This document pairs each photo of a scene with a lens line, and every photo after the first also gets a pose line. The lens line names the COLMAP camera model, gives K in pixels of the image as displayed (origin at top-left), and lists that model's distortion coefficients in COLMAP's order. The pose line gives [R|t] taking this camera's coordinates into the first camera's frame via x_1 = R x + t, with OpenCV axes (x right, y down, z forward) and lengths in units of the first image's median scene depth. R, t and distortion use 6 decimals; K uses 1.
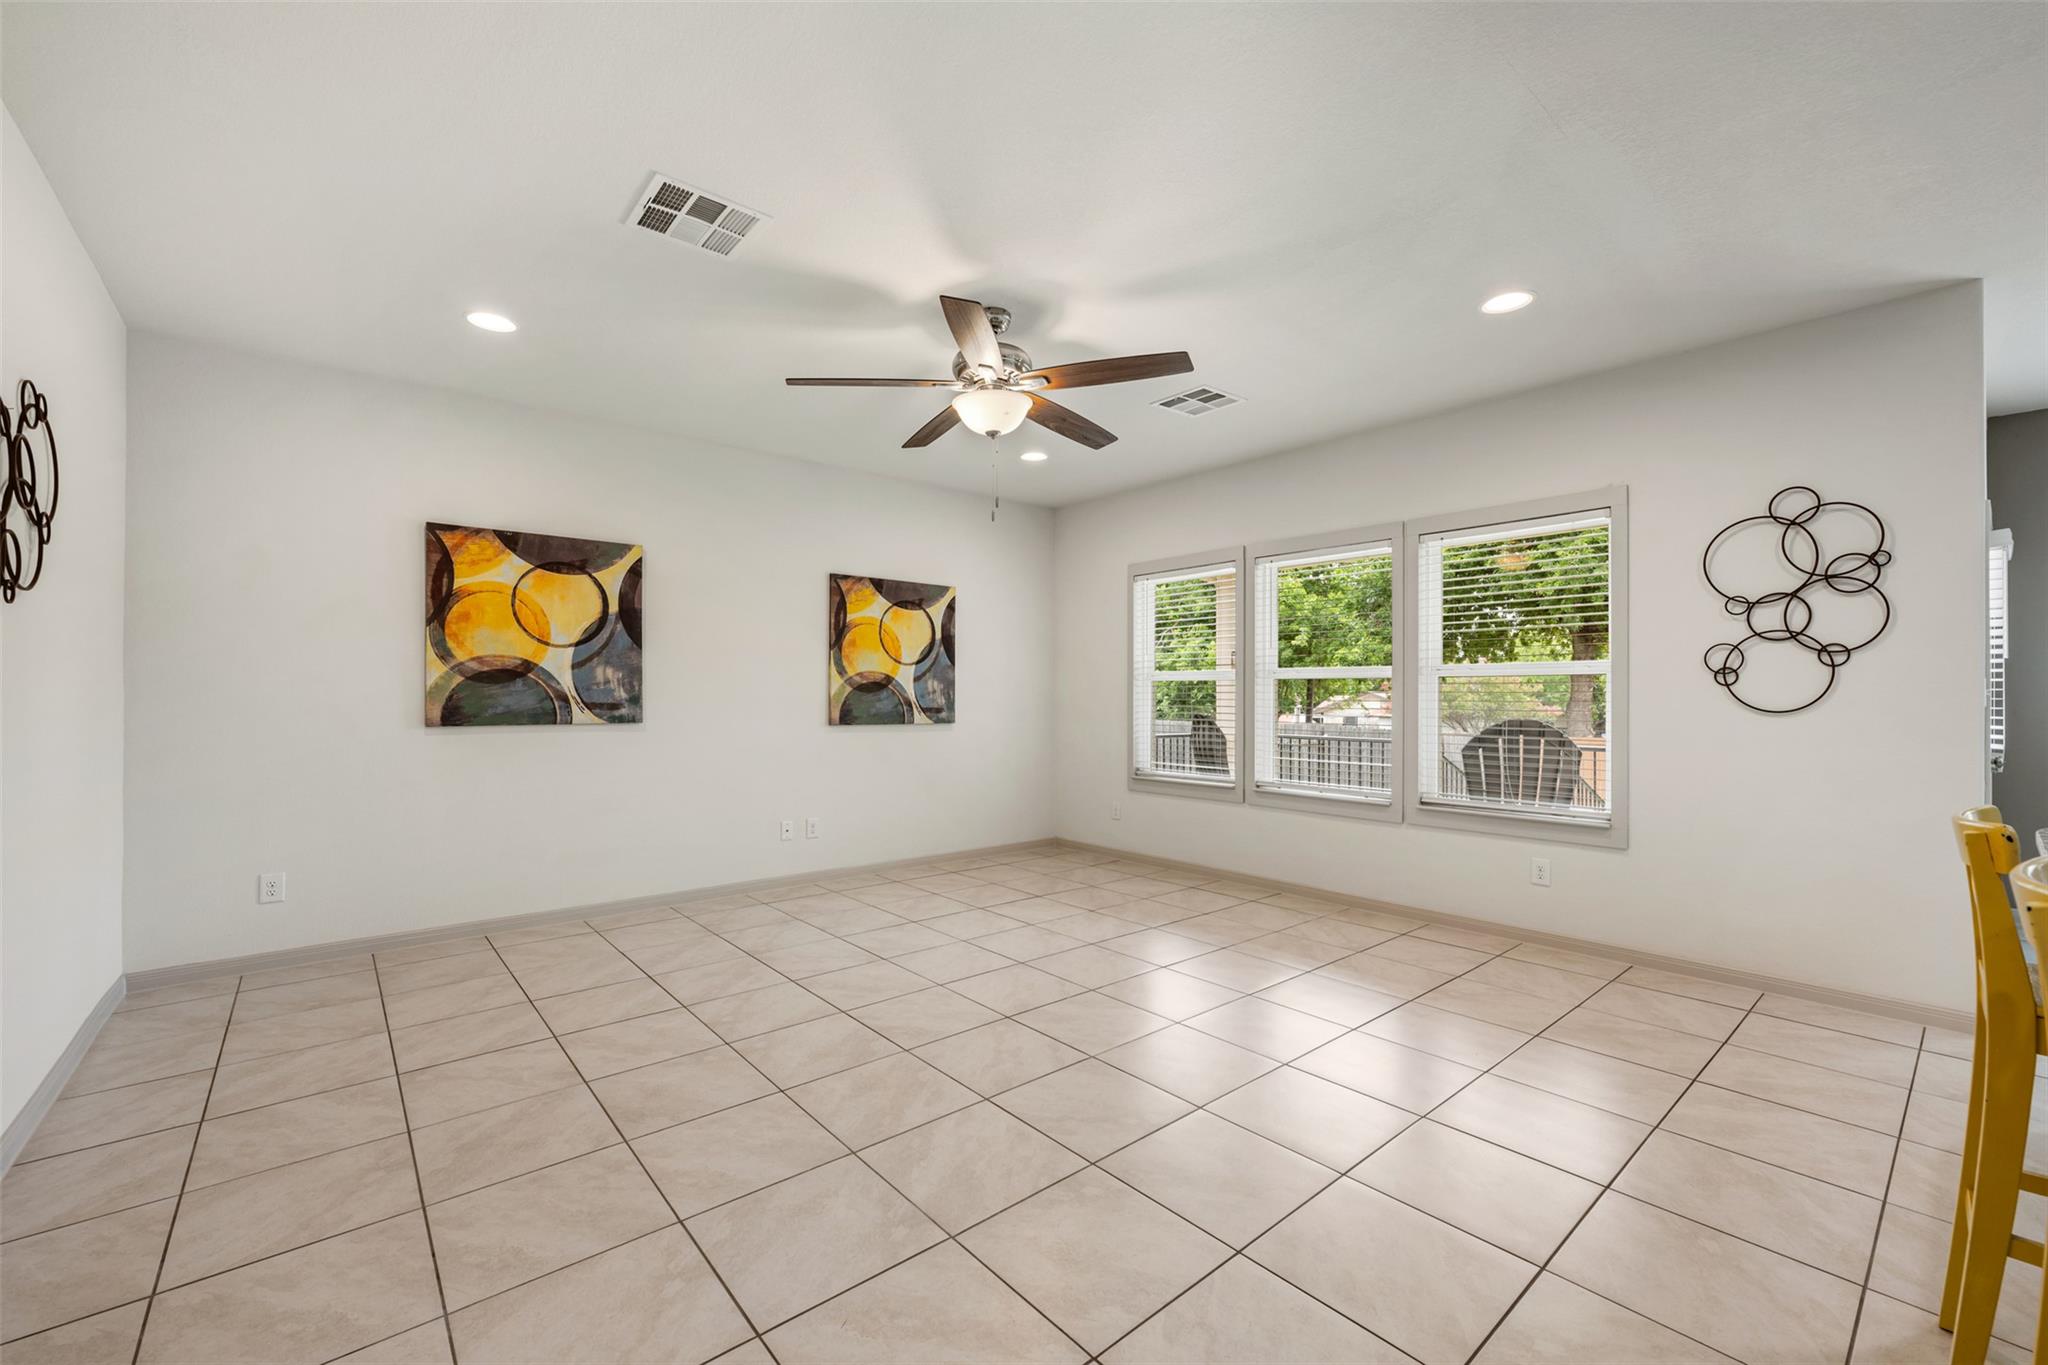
lens RADIAL K [[830.9, 0, 1020.7], [0, 830.9, 691.4], [0, 0, 1]] dist [-0.001110, 0.000042]
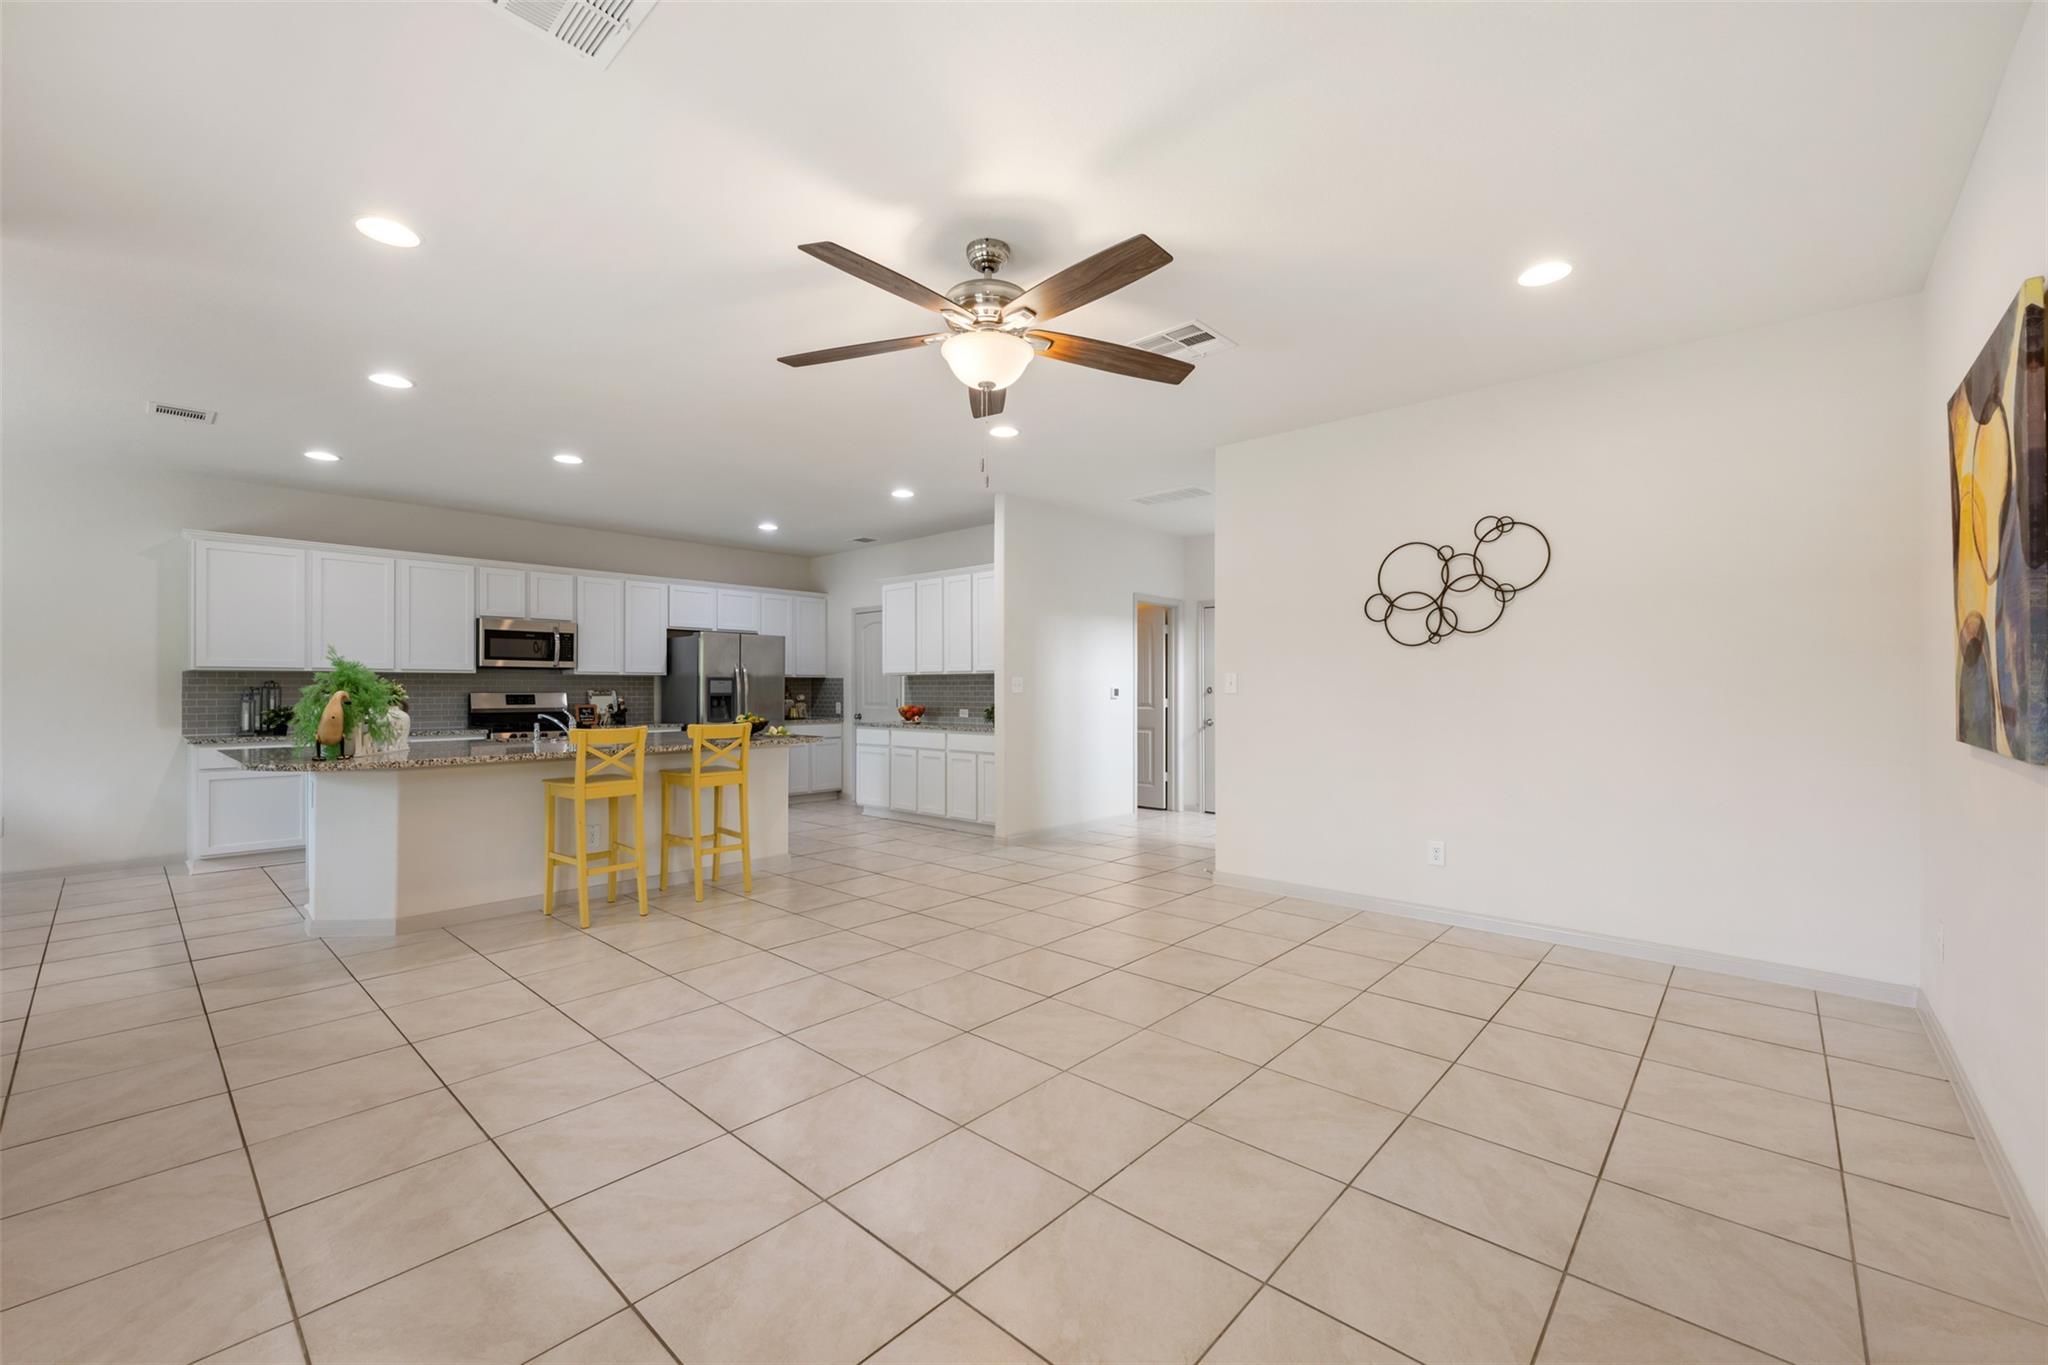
lens RADIAL K [[828.5, 0, 1023.2], [0, 828.5, 682.5], [0, 0, 1]] dist [-0.000623, -0.000150]
pose [[-0.991208, -0.001767, -0.132304, 0.029685], [-0.000341, 0.999942, -0.010795, 0.005735], [0.132315, -0.010655, -0.991150, 1.286301]]
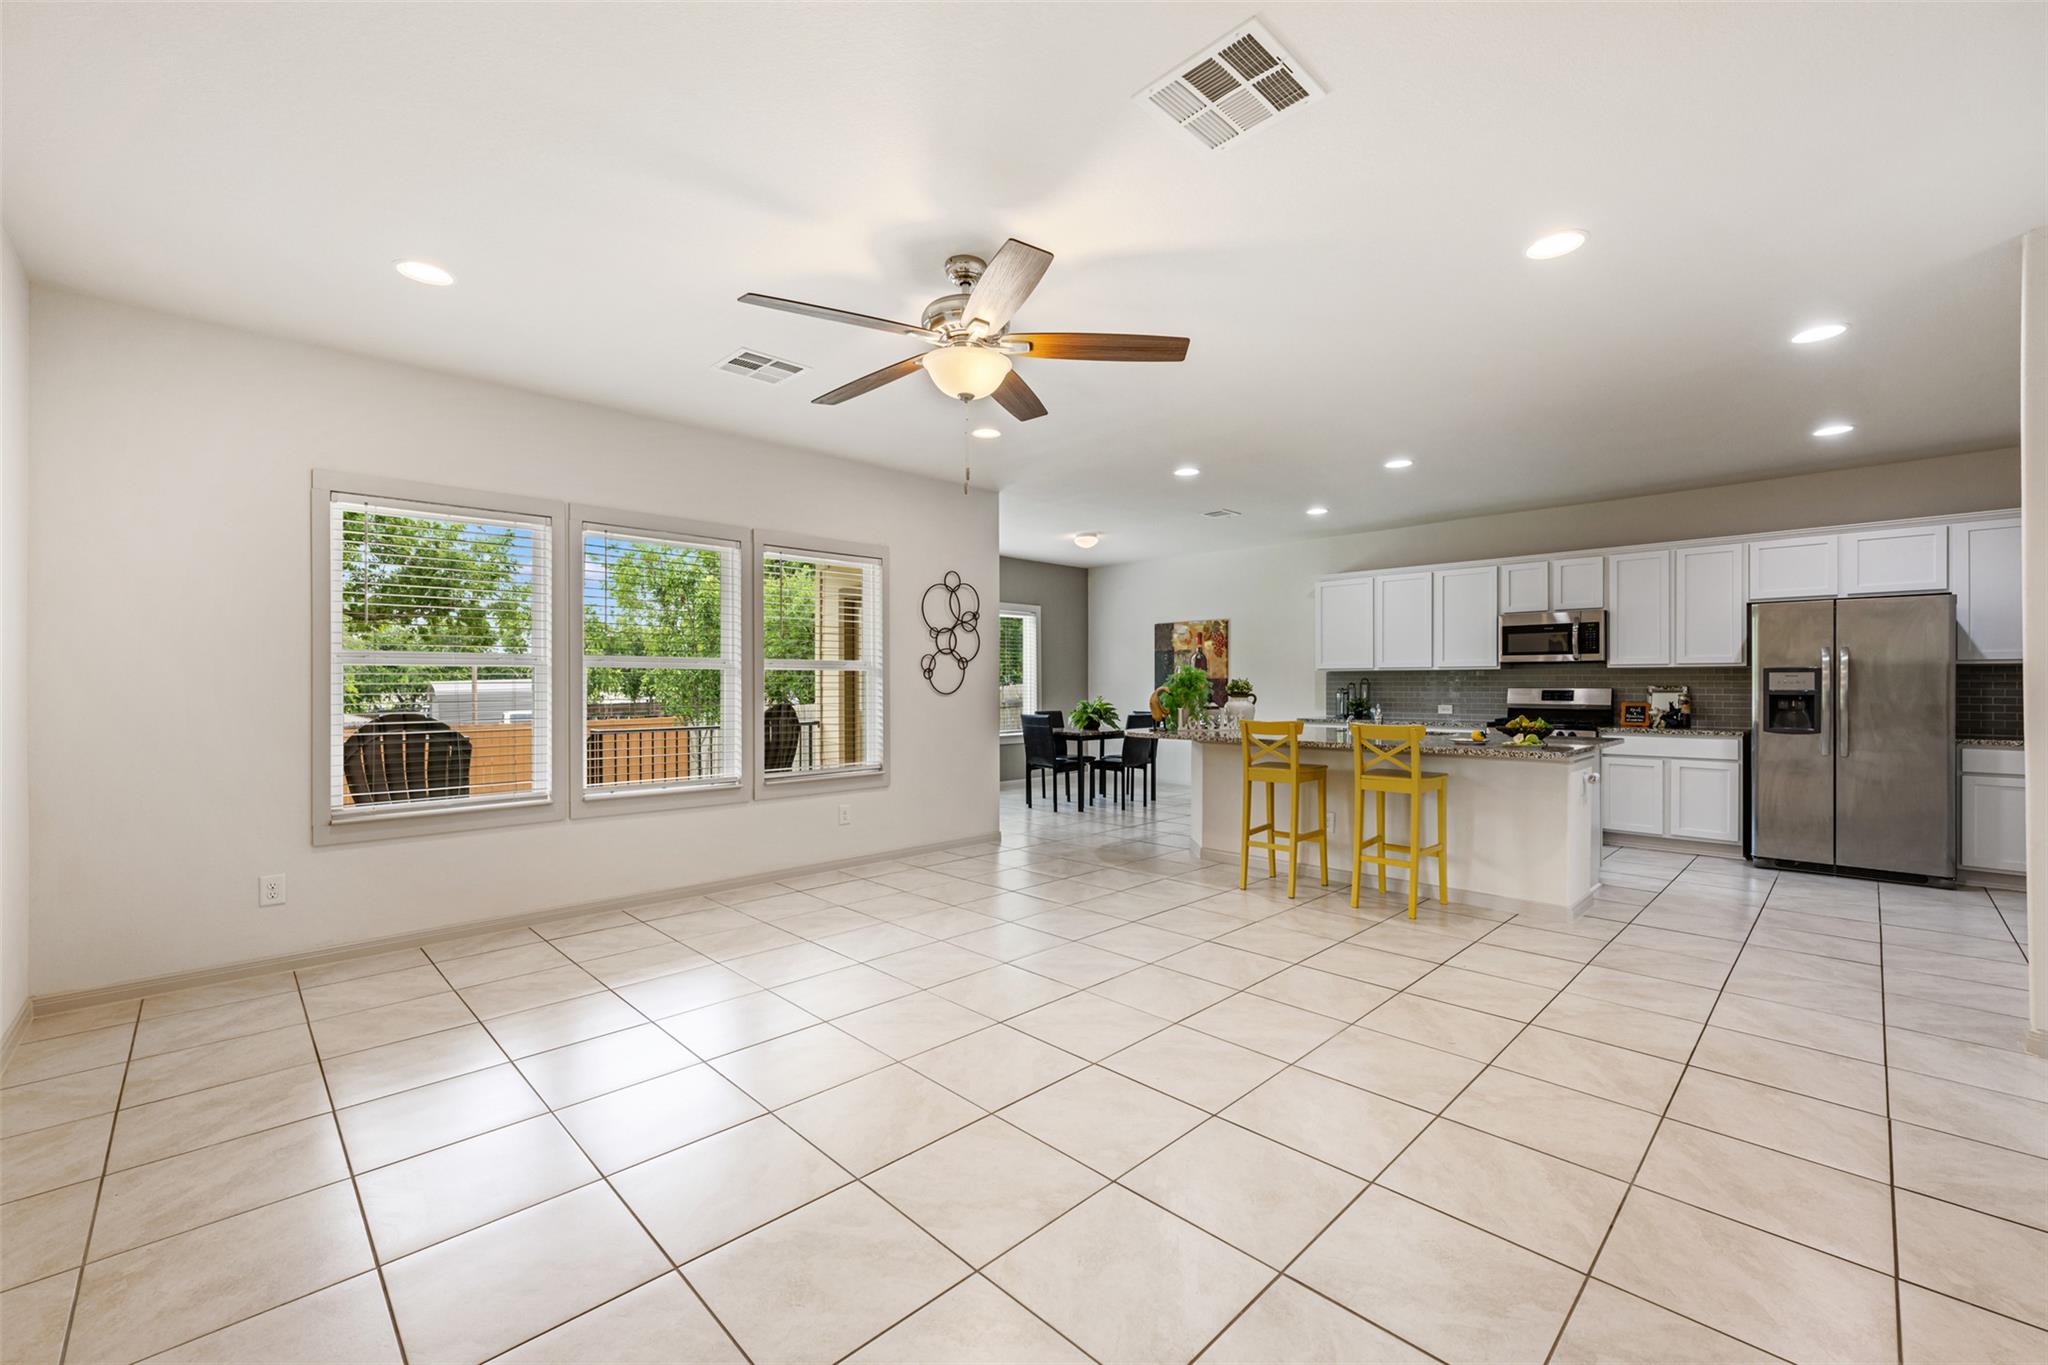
lens RADIAL K [[828.5, 0, 1023.2], [0, 828.5, 682.5], [0, 0, 1]] dist [-0.000623, -0.000150]
pose [[-0.073799, -0.000624, 0.997273, -0.645251], [-0.001956, 0.999998, 0.000481, -0.000686], [-0.997271, -0.001915, -0.073800, 0.693391]]
